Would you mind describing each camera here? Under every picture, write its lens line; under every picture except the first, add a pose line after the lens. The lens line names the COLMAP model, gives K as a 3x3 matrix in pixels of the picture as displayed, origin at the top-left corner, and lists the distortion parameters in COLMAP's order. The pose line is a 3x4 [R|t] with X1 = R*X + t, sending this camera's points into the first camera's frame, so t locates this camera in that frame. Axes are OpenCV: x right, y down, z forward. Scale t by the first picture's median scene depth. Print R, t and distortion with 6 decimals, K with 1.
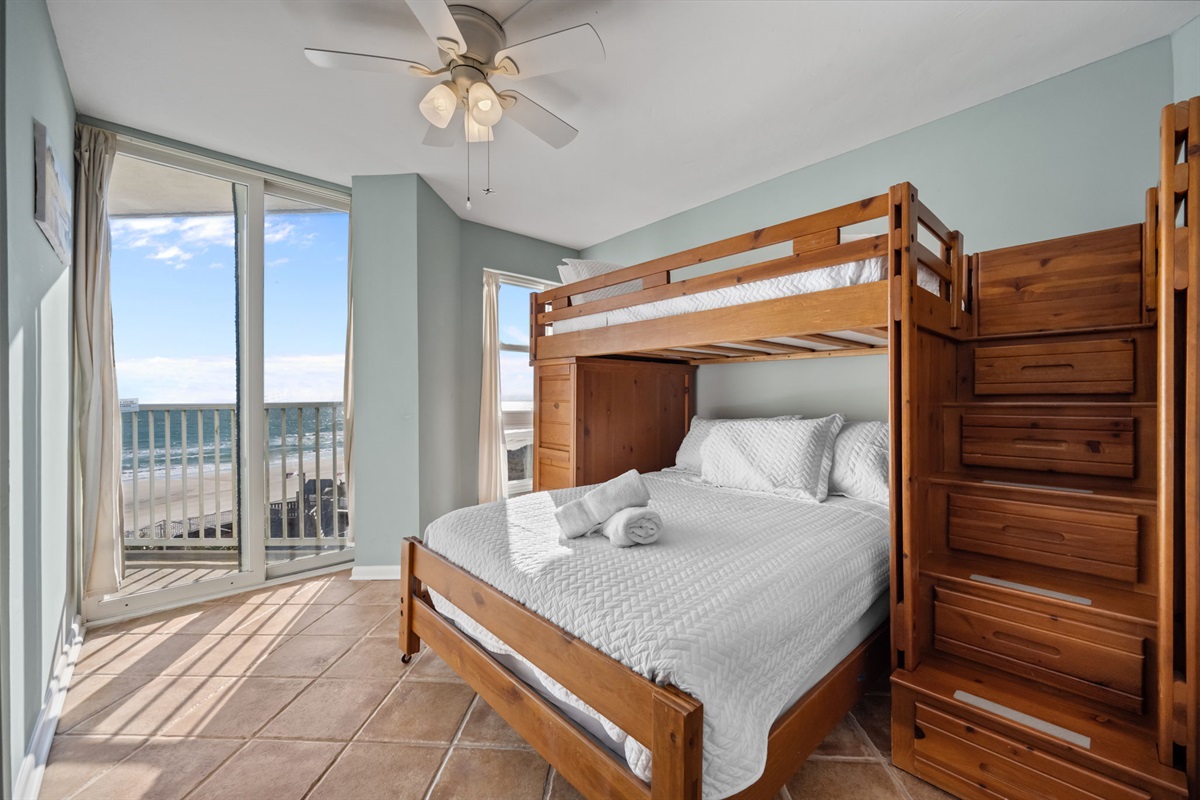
lens RADIAL K [[477.6, 0, 600.0], [0, 477.6, 400.0], [0, 0, 1]] dist [0.000683, -0.000010]
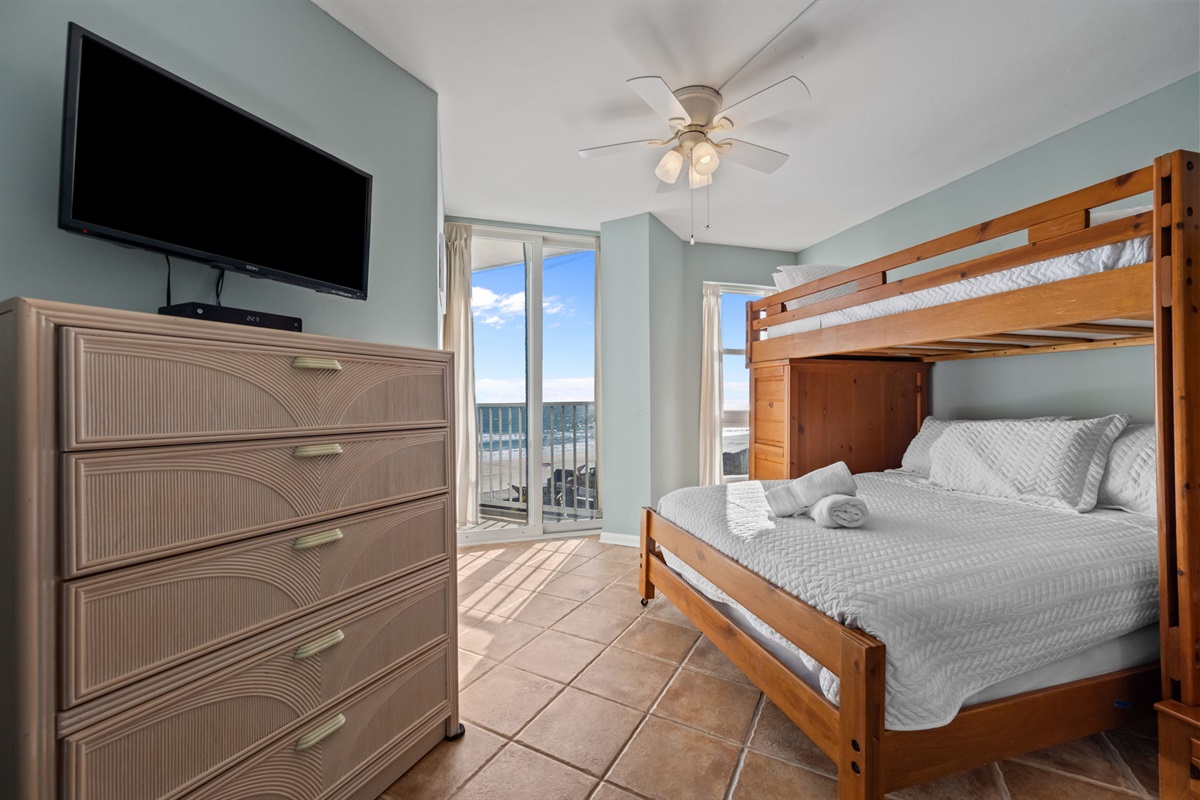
lens RADIAL K [[475.1, 0, 605.7], [0, 475.1, 399.8], [0, 0, 1]] dist [-0.000339, 0.000170]
pose [[0.904753, -0.002175, -0.425931, 0.042870], [0.000217, 0.999989, -0.004646, 0.008716], [0.425937, 0.004111, 0.904744, -0.195743]]
